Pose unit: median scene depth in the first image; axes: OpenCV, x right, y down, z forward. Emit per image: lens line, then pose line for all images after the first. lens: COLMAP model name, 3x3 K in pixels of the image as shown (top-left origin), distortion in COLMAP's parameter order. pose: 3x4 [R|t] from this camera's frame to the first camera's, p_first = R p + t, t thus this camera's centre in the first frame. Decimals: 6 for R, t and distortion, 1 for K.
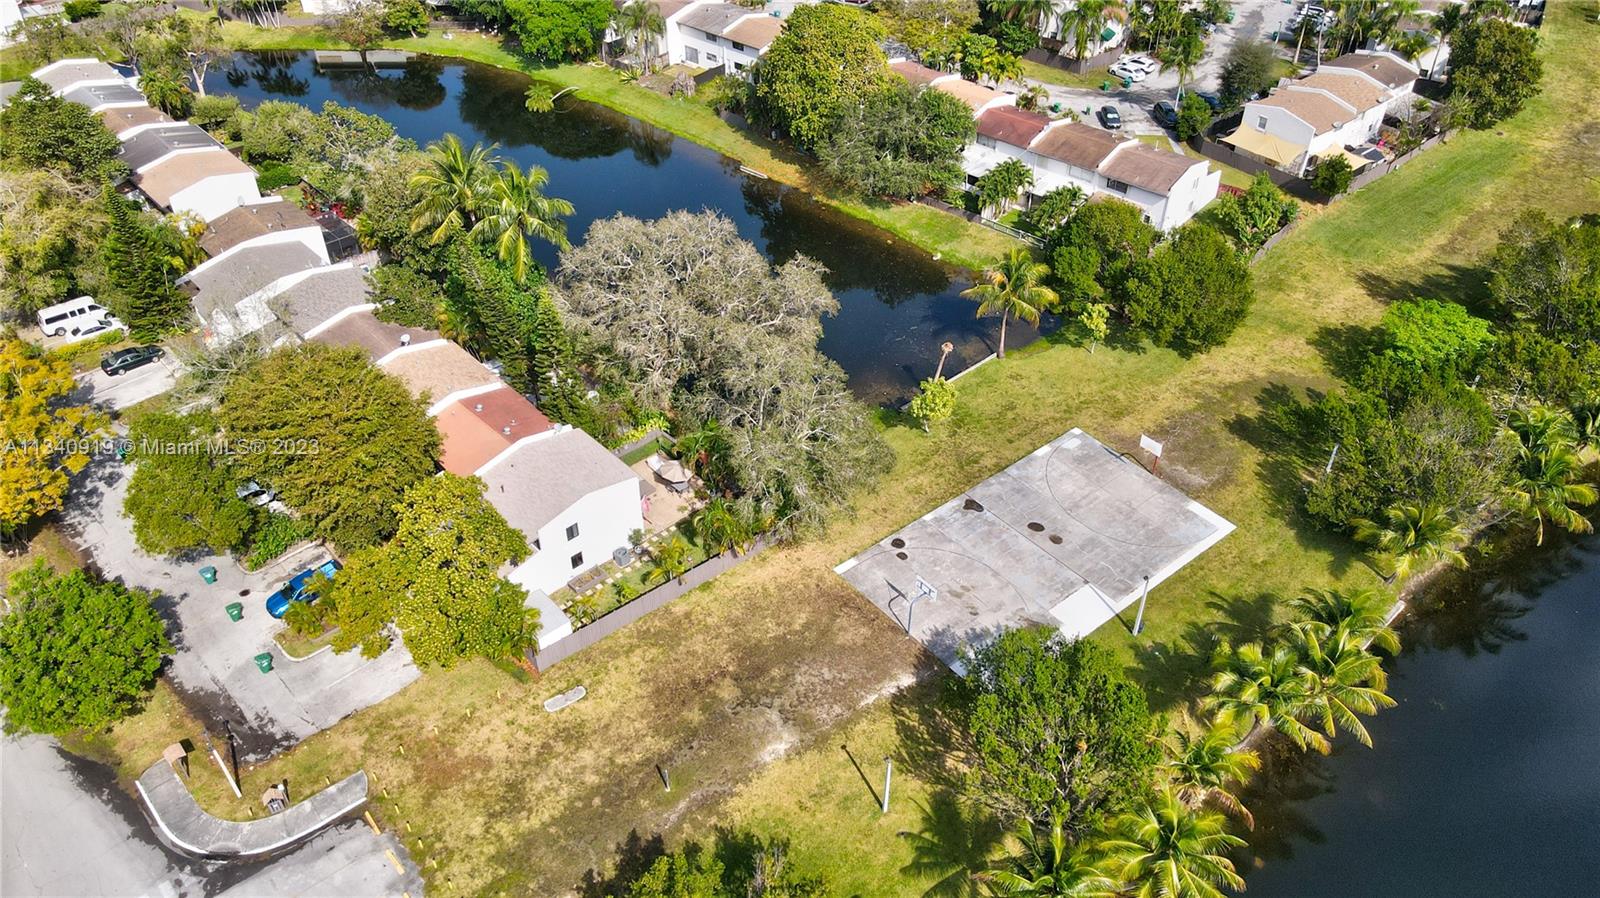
lens RADIAL K [[1167.4, 0, 796.9], [0, 1167.4, 444.3], [0, 0, 1]] dist [0.007020, 0.006905]
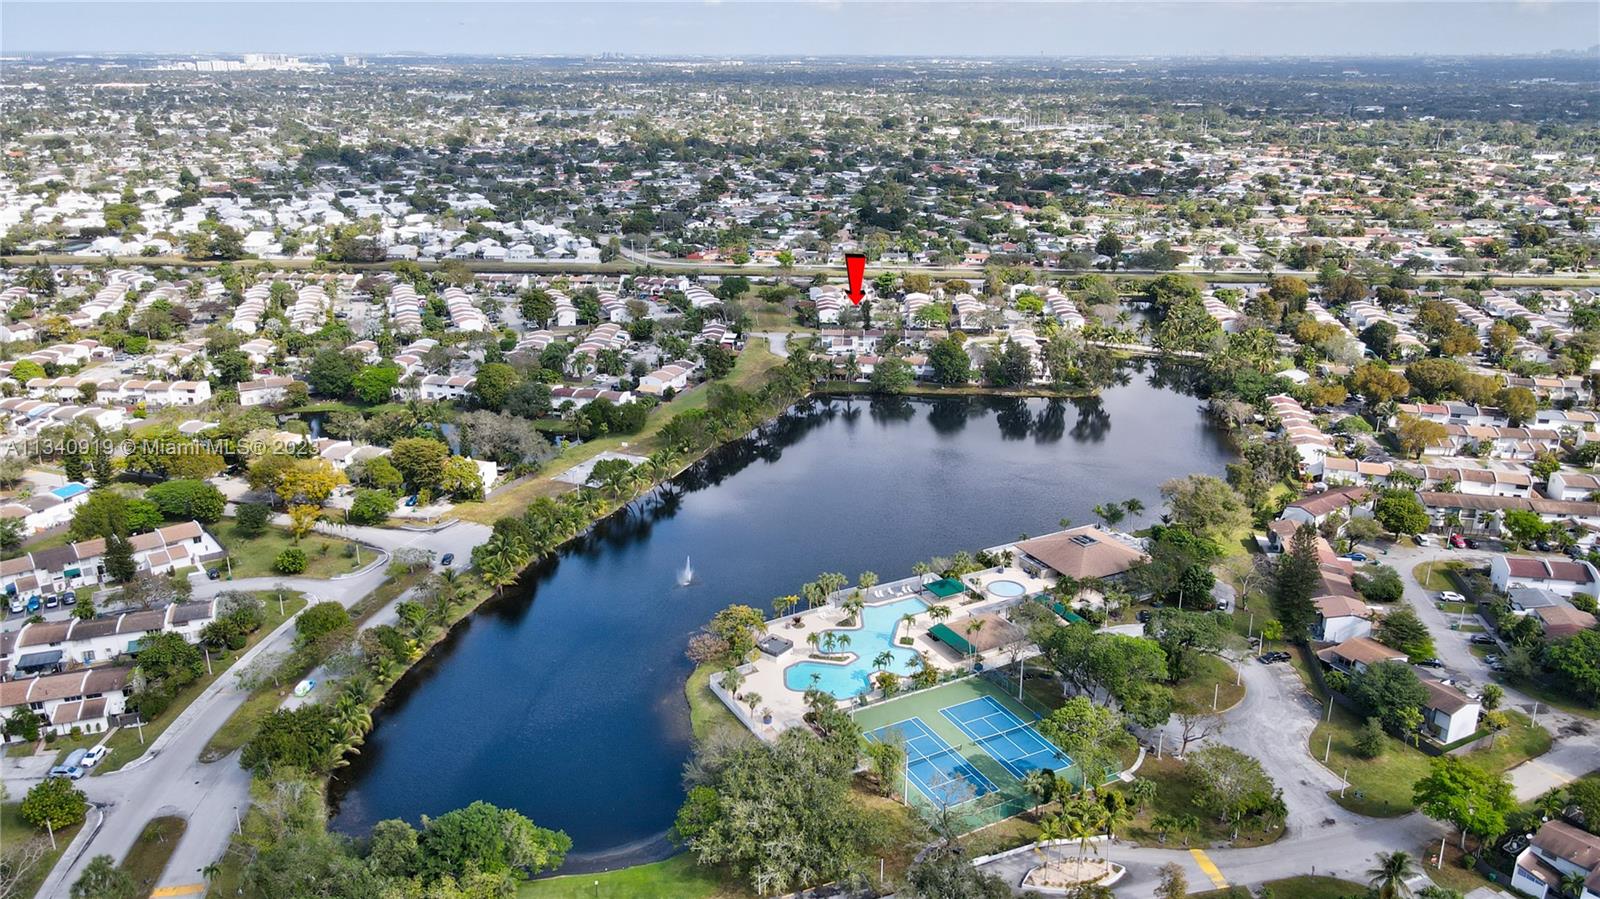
lens RADIAL K [[1167.4, 0, 801.8], [0, 1167.4, 452.9], [0, 0, 1]] dist [0.007020, 0.006905]
pose [[0.901293, -0.144554, 0.408381, -0.439650], [0.276283, 0.917894, -0.284848, 0.764896], [-0.333675, 0.369560, 0.867229, -1.492747]]
